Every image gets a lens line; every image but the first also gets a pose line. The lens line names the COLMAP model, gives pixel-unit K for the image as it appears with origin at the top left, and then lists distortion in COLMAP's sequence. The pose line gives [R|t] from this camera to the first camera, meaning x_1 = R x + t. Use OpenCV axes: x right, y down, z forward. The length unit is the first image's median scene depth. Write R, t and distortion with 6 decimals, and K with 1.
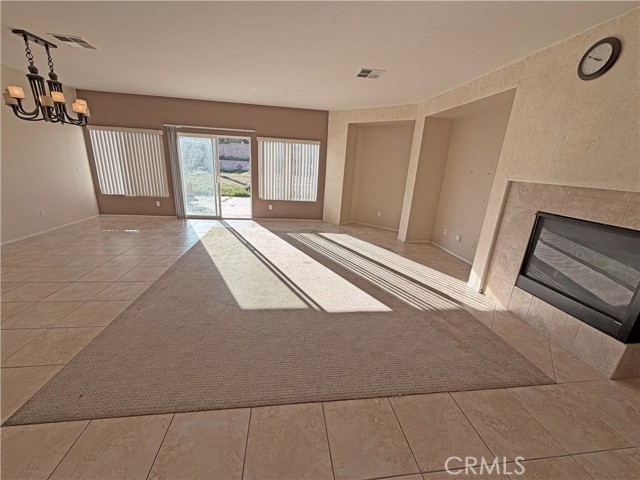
lens RADIAL K [[254.2, 0, 318.0], [0, 254.2, 240.0], [0, 0, 1]] dist [-0.000237, 0.000279]
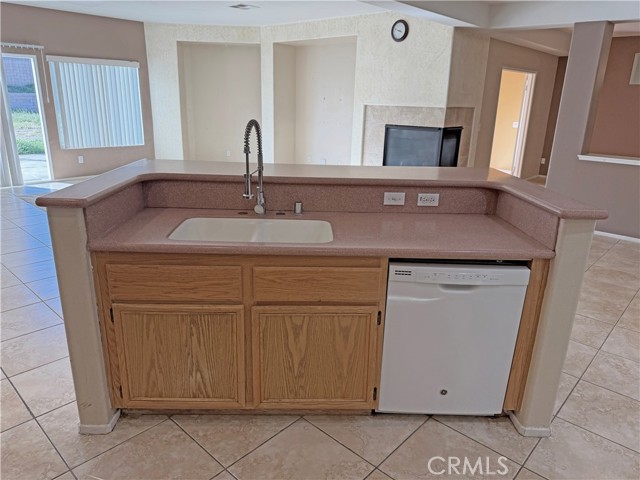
lens RADIAL K [[453.7, 0, 318.7], [0, 453.7, 242.2], [0, 0, 1]] dist [0.018416, -0.015293]
pose [[0.776895, -0.220999, 0.589571, -0.645766], [0.194940, 0.974793, 0.108521, 0.107732], [-0.598693, 0.030622, 0.800393, -0.484880]]
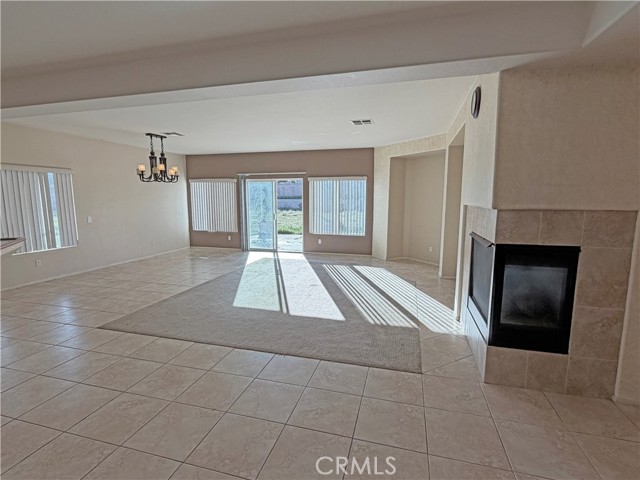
lens RADIAL K [[319.1, 0, 318.9], [0, 319.1, 240.7], [0, 0, 1]] dist [-0.000925, -0.000675]
pose [[0.919694, -0.000336, -0.392636, 0.444602], [-0.065099, 0.986029, -0.153328, 0.091866], [0.387201, 0.166575, 0.906823, -0.239172]]
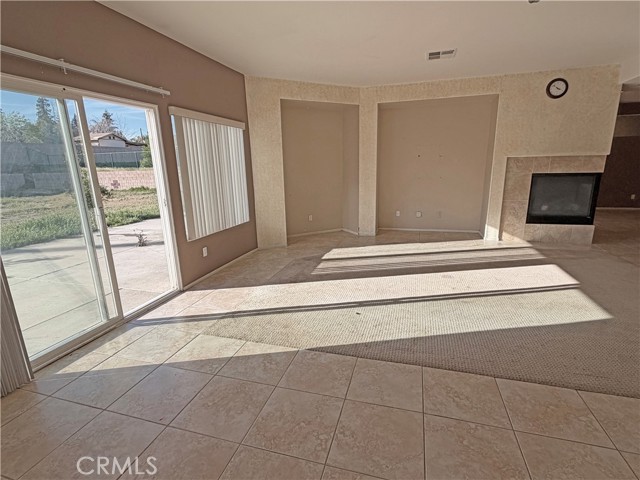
lens RADIAL K [[319.1, 0, 318.8], [0, 319.1, 242.1], [0, 0, 1]] dist [-0.000925, -0.000675]
pose [[0.407630, -0.276853, 0.870167, -0.883174], [0.308470, 0.938662, 0.154143, -0.244594], [-0.859467, 0.205587, 0.468028, 0.731903]]
